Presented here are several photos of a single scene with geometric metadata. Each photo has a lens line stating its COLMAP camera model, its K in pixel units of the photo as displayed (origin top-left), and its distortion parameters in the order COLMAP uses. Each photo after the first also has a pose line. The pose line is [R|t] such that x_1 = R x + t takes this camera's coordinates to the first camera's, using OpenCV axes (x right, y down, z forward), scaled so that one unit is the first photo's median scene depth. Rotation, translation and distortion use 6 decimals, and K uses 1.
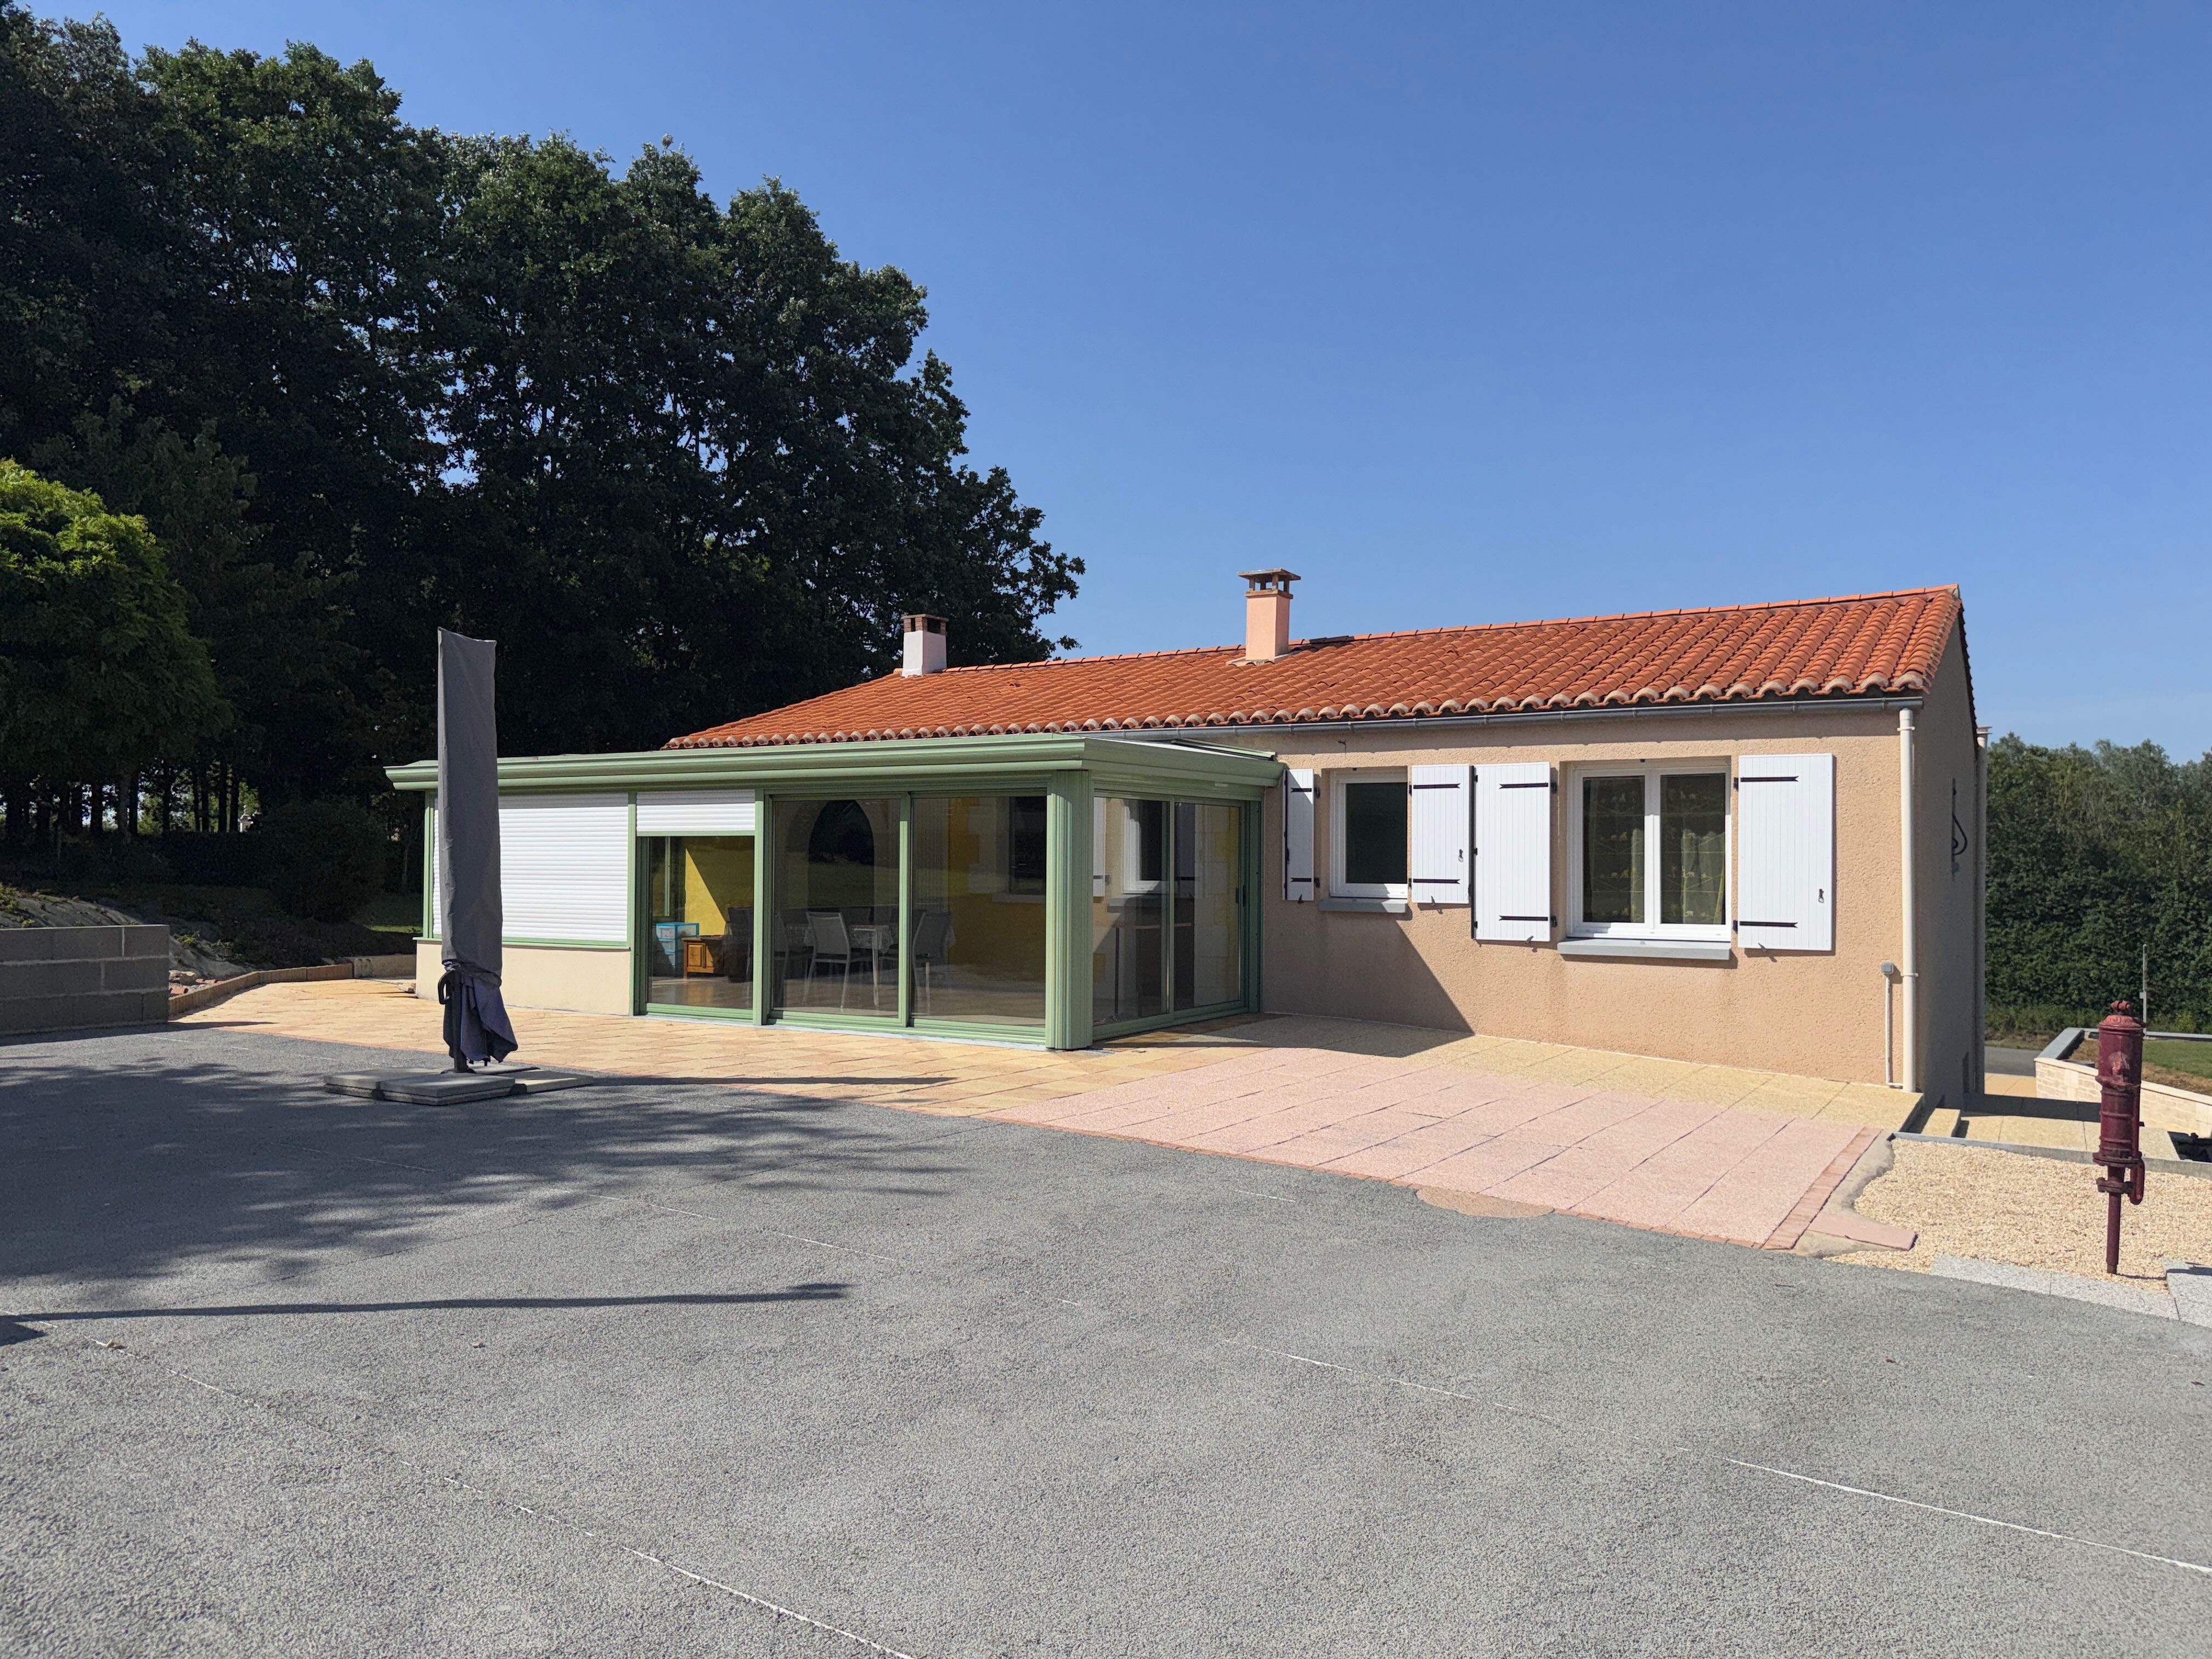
lens RADIAL K [[1543.8, 0, 1096.2], [0, 1543.8, 830.0], [0, 0, 1]] dist [0.117196, -0.109454]
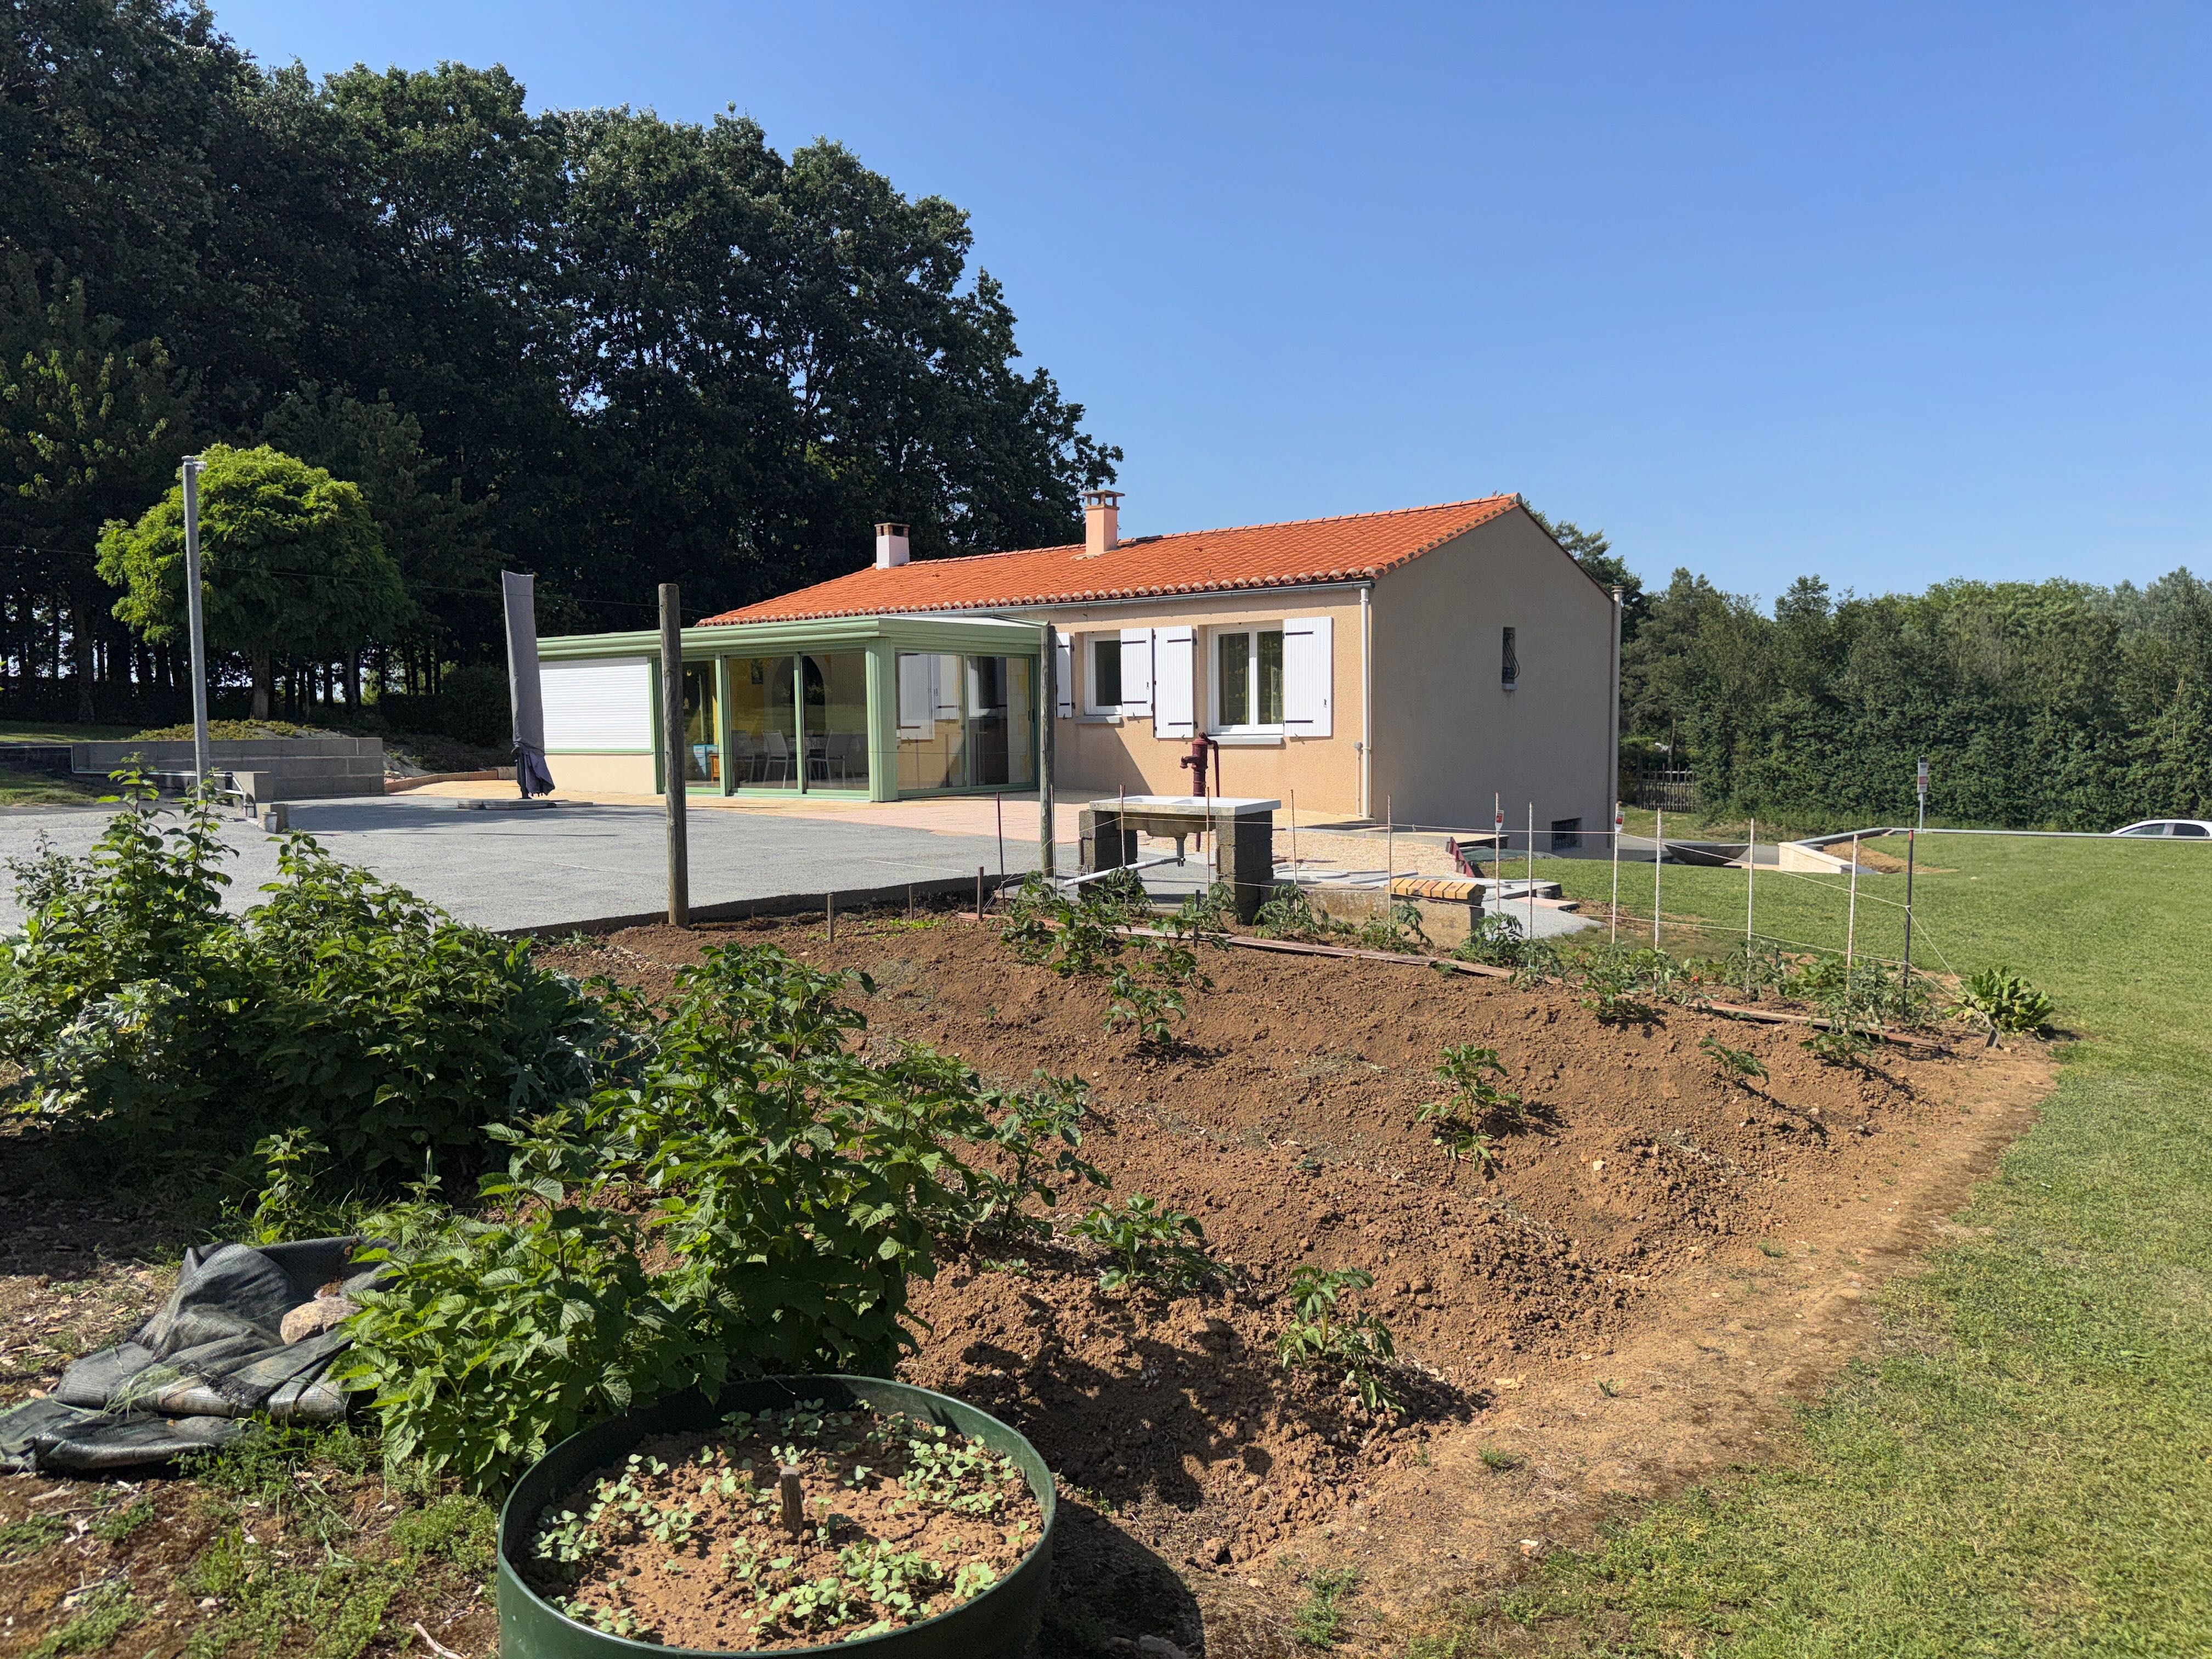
lens RADIAL K [[1543.8, 0, 1096.2], [0, 1543.8, 830.0], [0, 0, 1]] dist [0.117196, -0.109454]
pose [[0.993997, -0.009852, -0.108961, 0.216226], [0.019300, 0.996109, 0.085995, 0.016334], [0.107689, -0.087582, 0.990319, -0.362133]]
